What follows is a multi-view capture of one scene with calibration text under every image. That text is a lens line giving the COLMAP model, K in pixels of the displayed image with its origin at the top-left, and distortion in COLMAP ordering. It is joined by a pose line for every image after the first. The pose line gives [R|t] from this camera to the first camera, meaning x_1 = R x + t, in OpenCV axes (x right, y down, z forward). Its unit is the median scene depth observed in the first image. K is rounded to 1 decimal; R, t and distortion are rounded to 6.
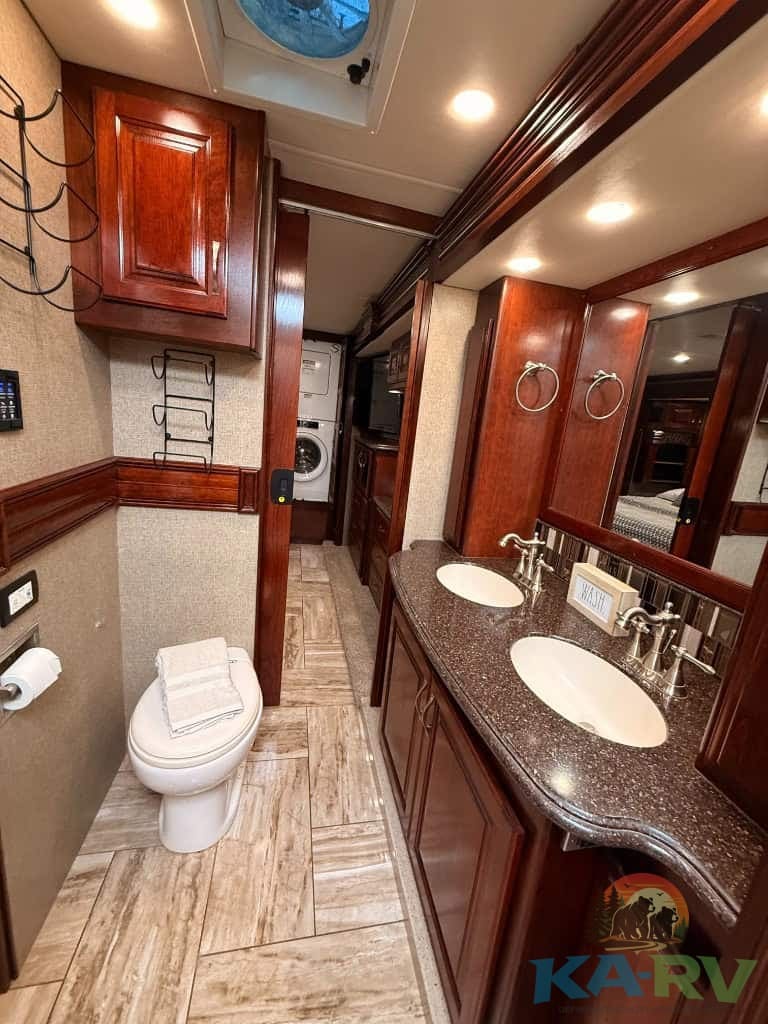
lens RADIAL K [[407.9, 0, 380.0], [0, 407.9, 508.5], [0, 0, 1]] dist [-0.002461, 0.000285]
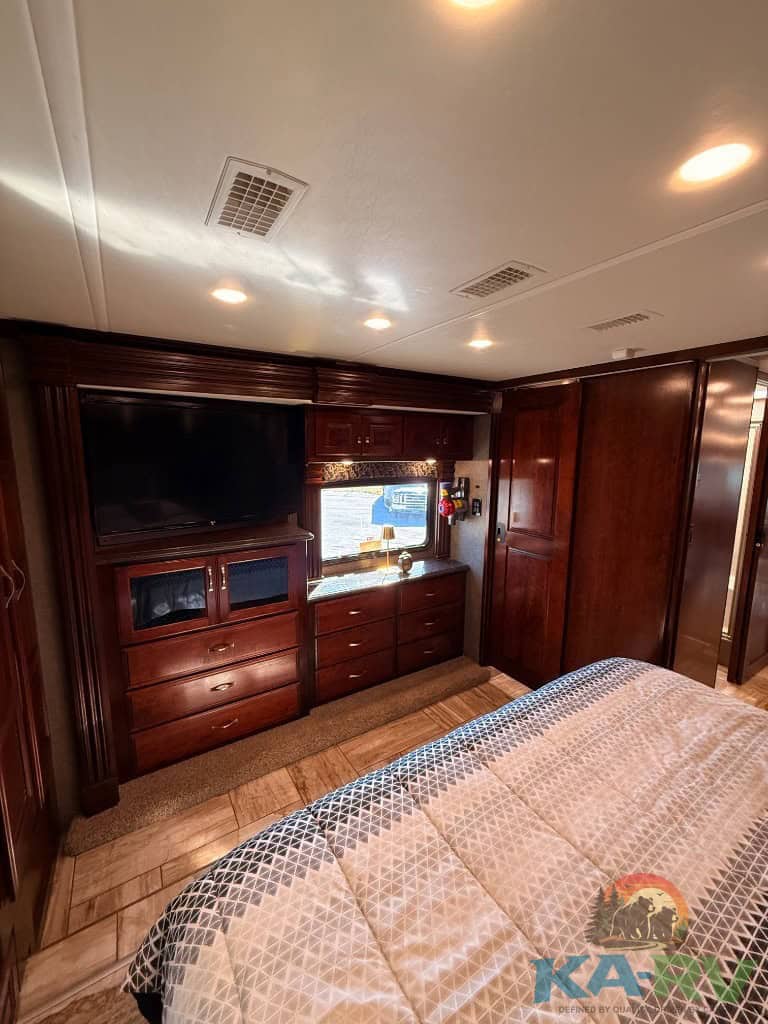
lens RADIAL K [[407.9, 0, 379.3], [0, 407.9, 511.9], [0, 0, 1]] dist [-0.002461, 0.000285]
pose [[-0.343885, -0.252875, 0.904321, -1.586957], [0.166987, 0.931237, 0.323902, -0.903975], [-0.924045, 0.262395, -0.278012, 2.326996]]
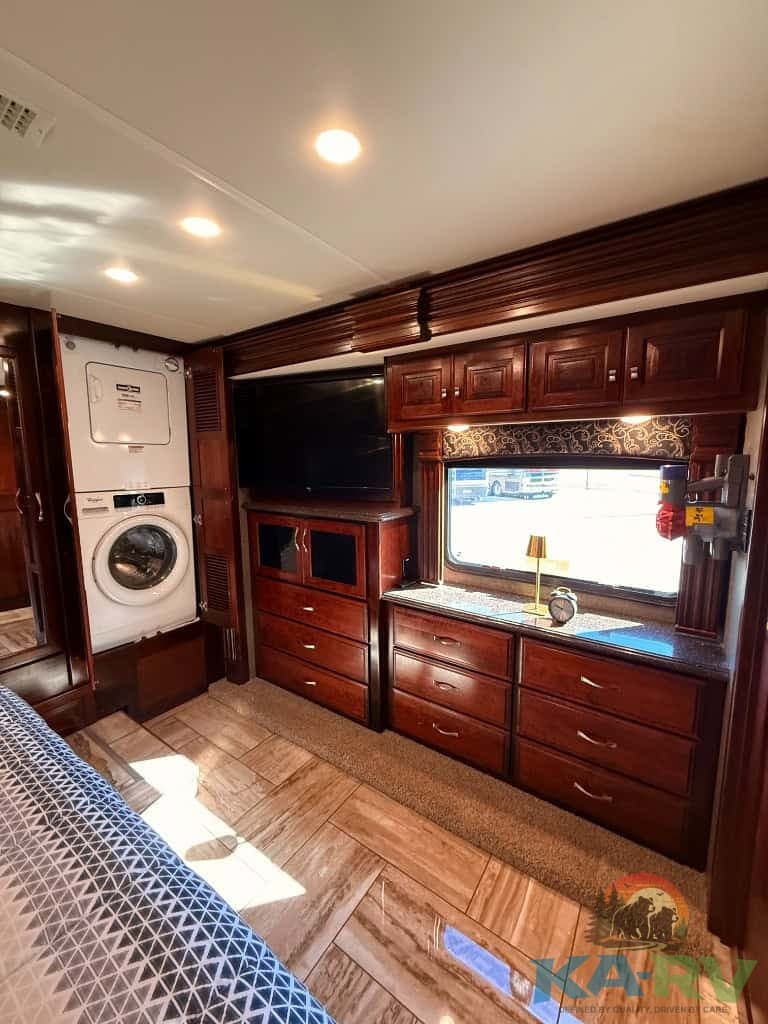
lens RADIAL K [[407.9, 0, 381.4], [0, 407.9, 510.6], [0, 0, 1]] dist [-0.002461, 0.000285]
pose [[0.724496, -0.202376, 0.658900, -0.912579], [0.236779, 0.970827, 0.037832, -0.401436], [-0.647334, 0.128605, 0.751279, 1.123514]]
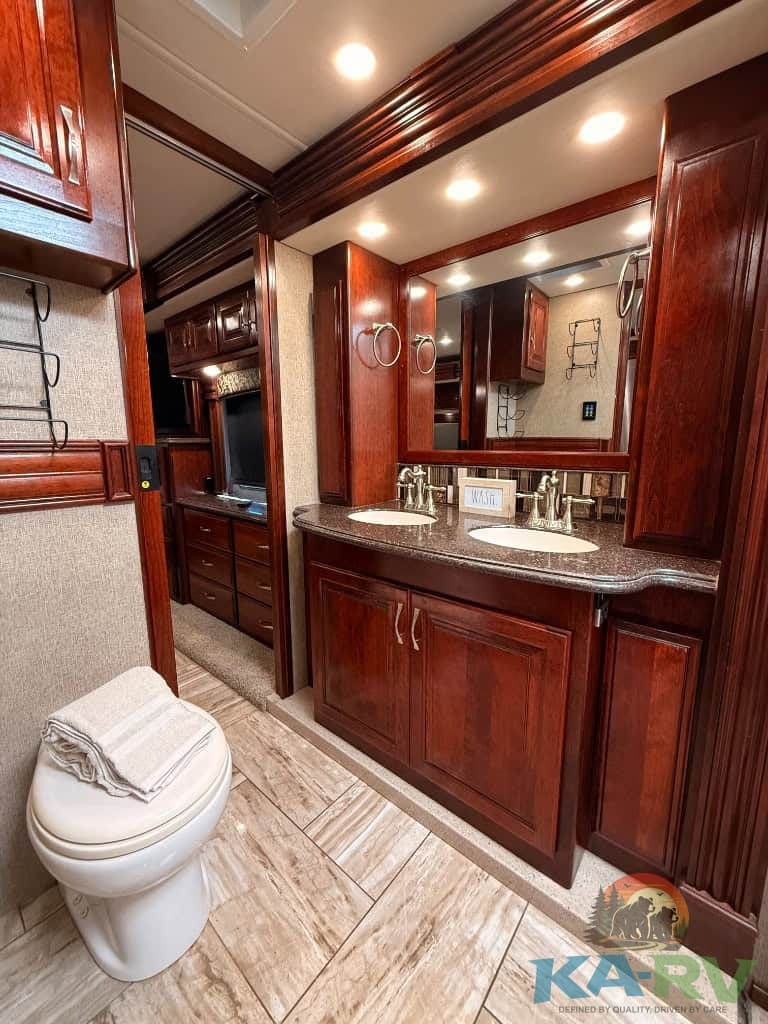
lens RADIAL K [[407.9, 0, 381.7], [0, 407.9, 509.7], [0, 0, 1]] dist [-0.002461, 0.000285]
pose [[0.785750, -0.207570, 0.582676, -0.407197], [0.220753, 0.974082, 0.049313, 0.100268], [-0.577810, 0.089880, 0.811207, 0.118663]]
